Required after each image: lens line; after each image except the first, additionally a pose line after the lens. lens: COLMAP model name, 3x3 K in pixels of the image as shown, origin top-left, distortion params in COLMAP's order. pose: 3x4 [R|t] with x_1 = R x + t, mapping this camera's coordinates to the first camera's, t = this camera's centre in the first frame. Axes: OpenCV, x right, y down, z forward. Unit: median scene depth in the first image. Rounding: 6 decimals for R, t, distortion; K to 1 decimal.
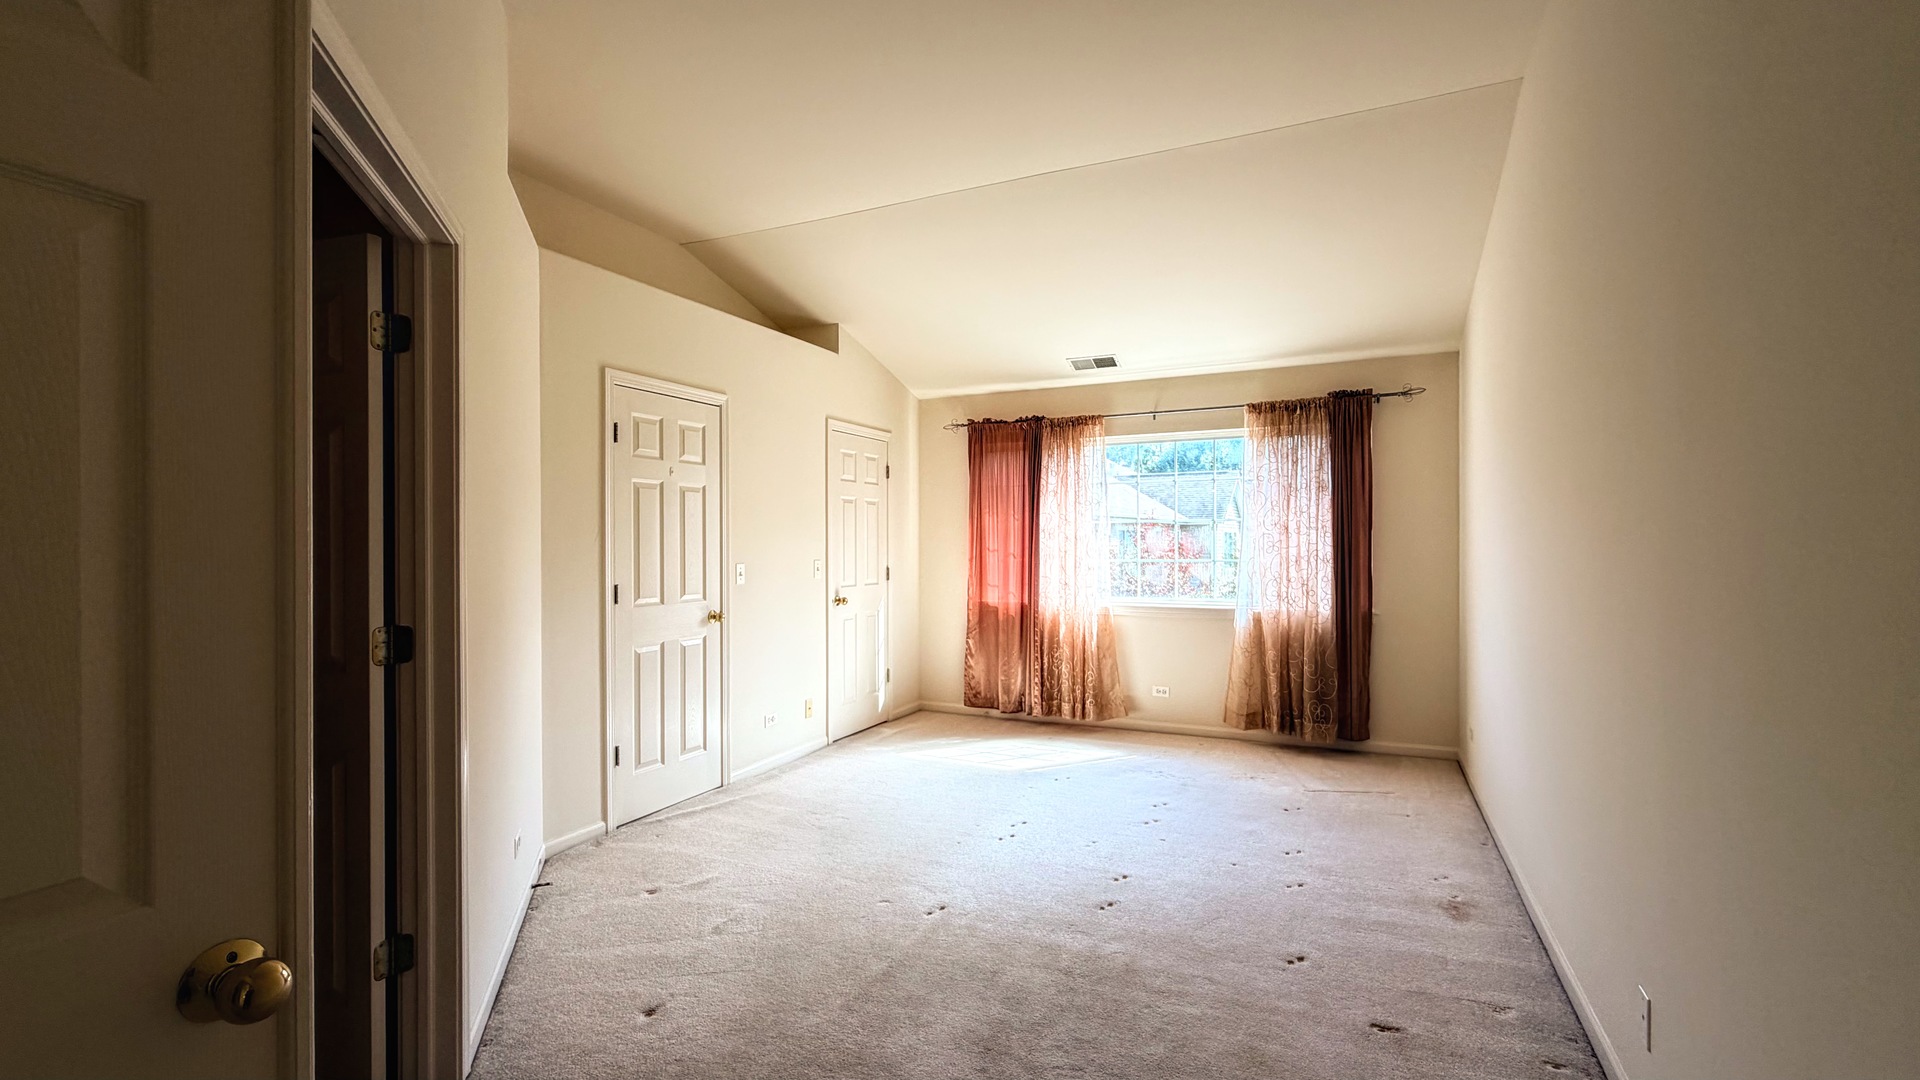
lens RADIAL K [[831.2, 0, 960.4], [0, 831.2, 542.2], [0, 0, 1]] dist [0.001981, 0.000081]
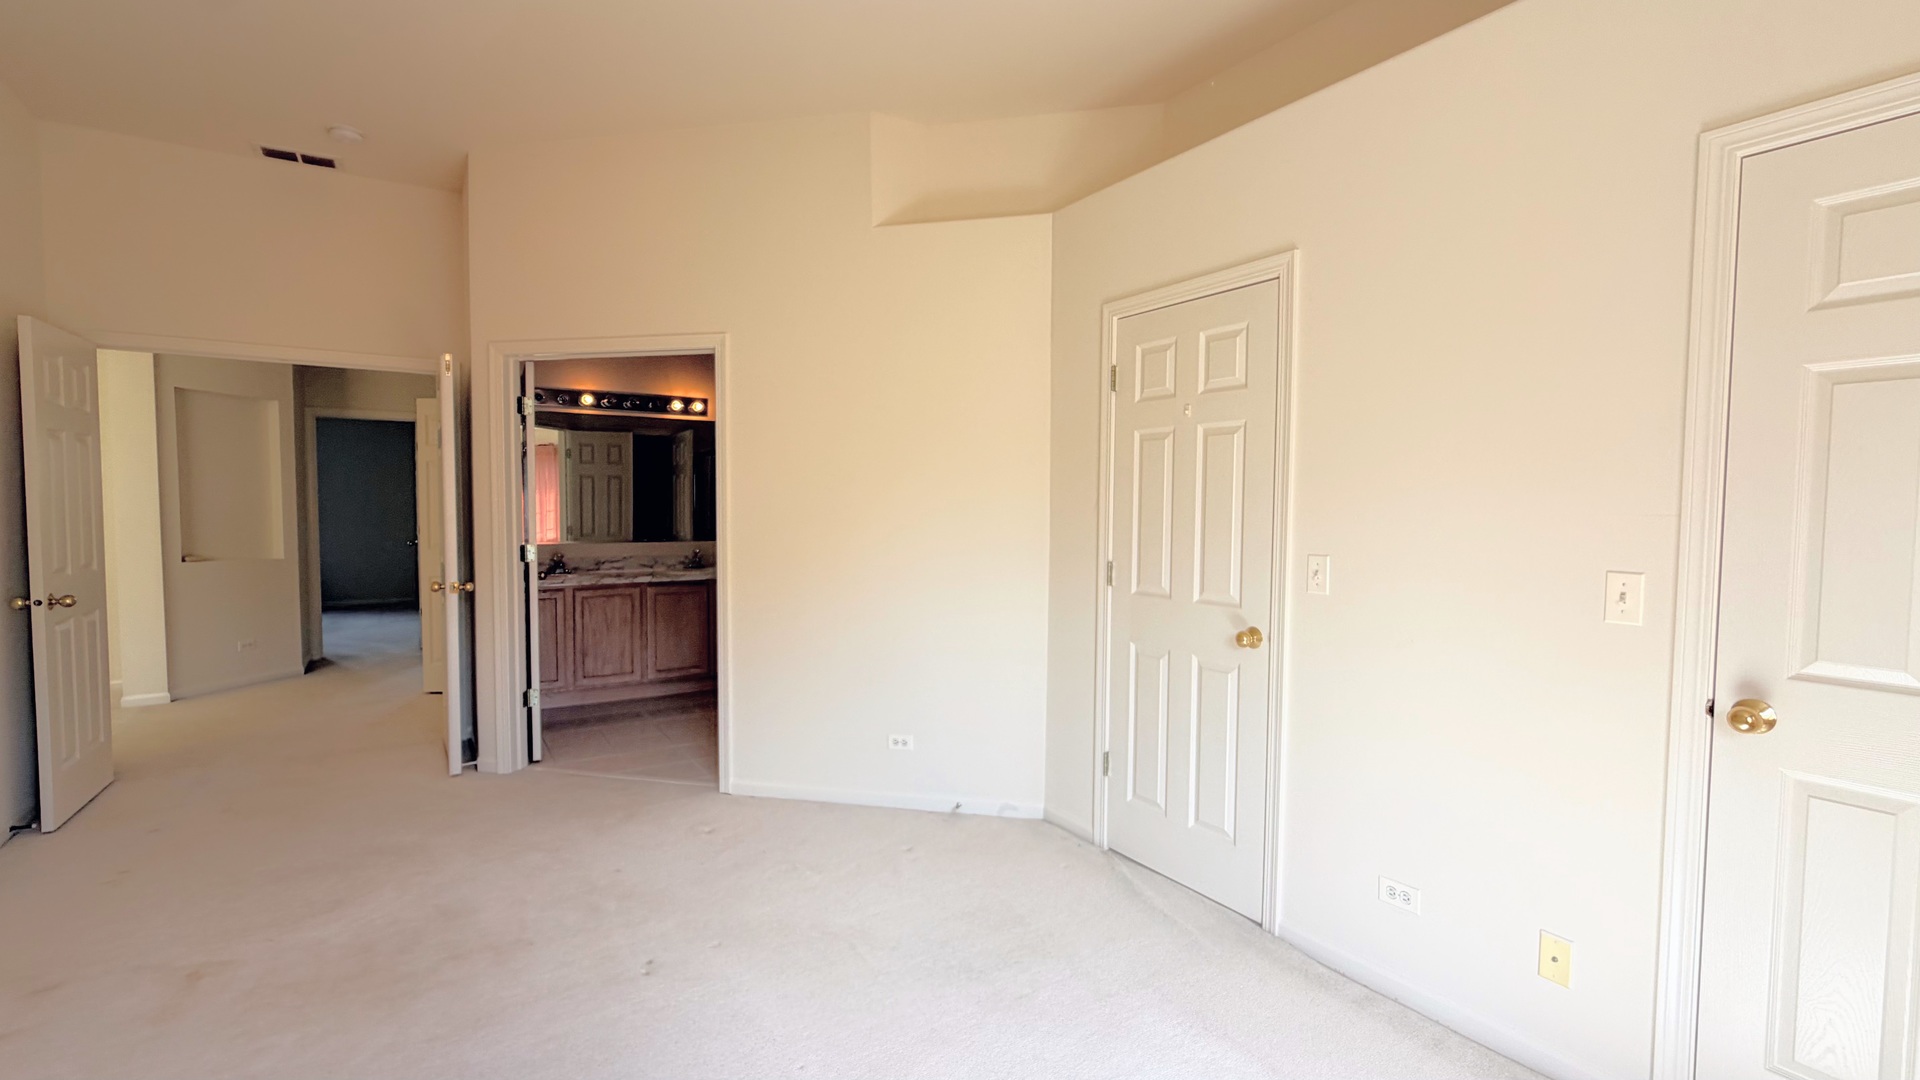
lens RADIAL K [[831.2, 0, 960.2], [0, 831.2, 542.0], [0, 0, 1]] dist [0.001981, 0.000081]
pose [[-0.523170, 0.036719, -0.851437, 0.325272], [-0.008129, 0.998811, 0.048069, -0.007115], [0.852189, 0.032070, -0.522250, 1.135053]]
